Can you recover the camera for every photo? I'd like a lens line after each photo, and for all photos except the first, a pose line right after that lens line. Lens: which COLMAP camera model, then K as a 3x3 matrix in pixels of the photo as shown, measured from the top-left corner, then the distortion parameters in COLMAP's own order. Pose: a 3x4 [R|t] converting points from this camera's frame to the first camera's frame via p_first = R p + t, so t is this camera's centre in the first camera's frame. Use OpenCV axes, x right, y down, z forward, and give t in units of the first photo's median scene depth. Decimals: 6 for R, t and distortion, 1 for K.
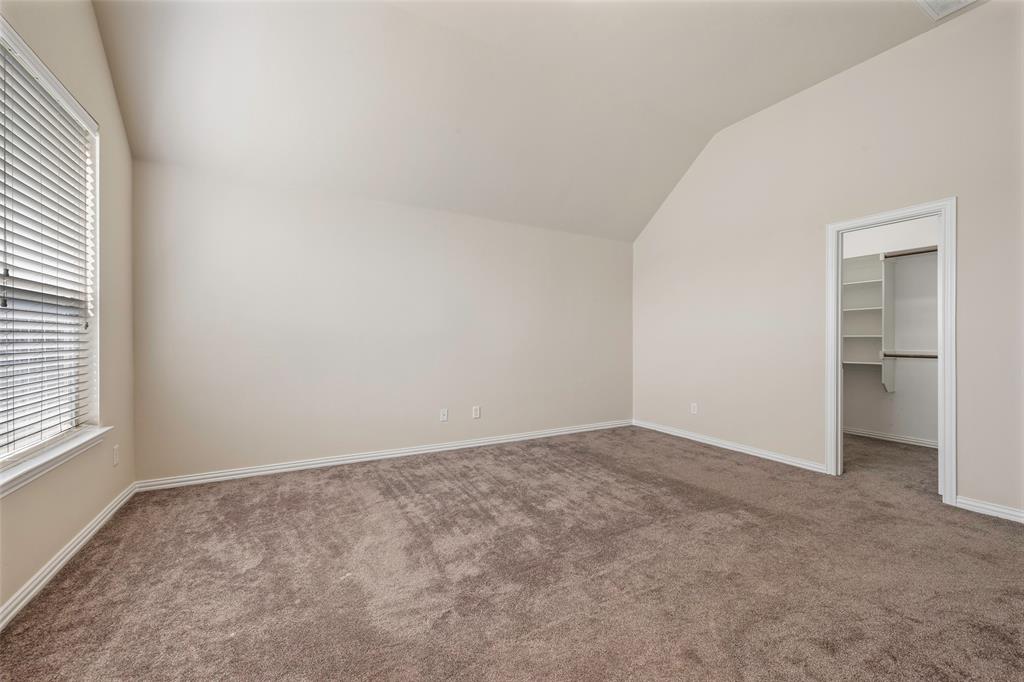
lens RADIAL K [[404.9, 0, 507.8], [0, 404.9, 341.7], [0, 0, 1]] dist [-0.000783, -0.000256]
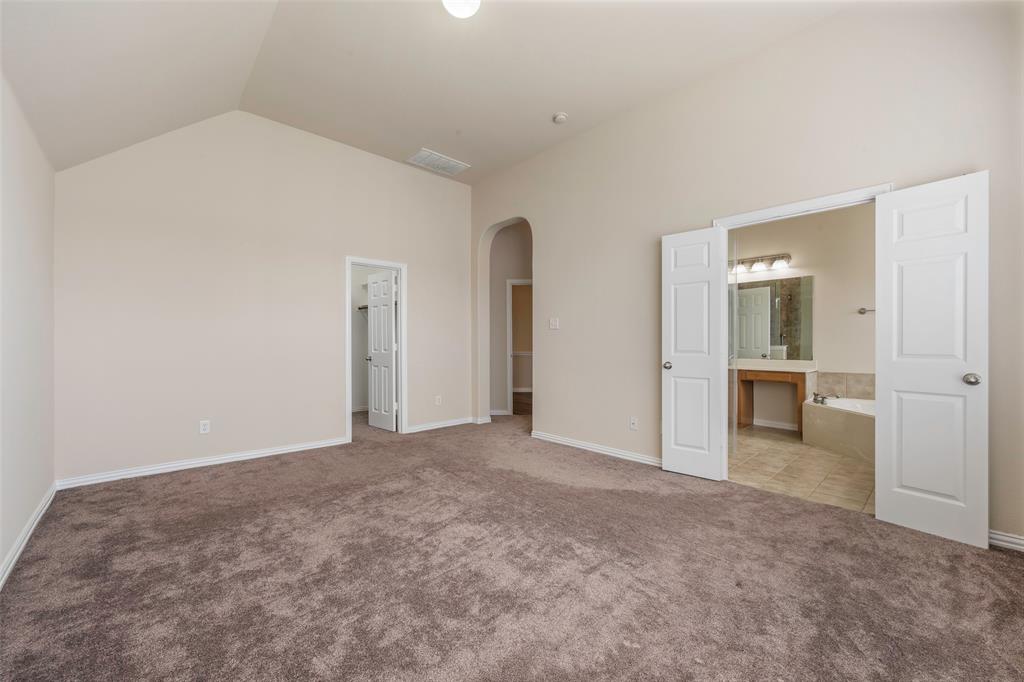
lens RADIAL K [[404.9, 0, 507.8], [0, 404.9, 341.7], [0, 0, 1]] dist [-0.000783, -0.000256]
pose [[-0.228435, 0.000252, 0.973559, -0.544689], [0.007914, 0.999967, 0.001598, -0.001467], [-0.973527, 0.008070, -0.228429, 0.701209]]
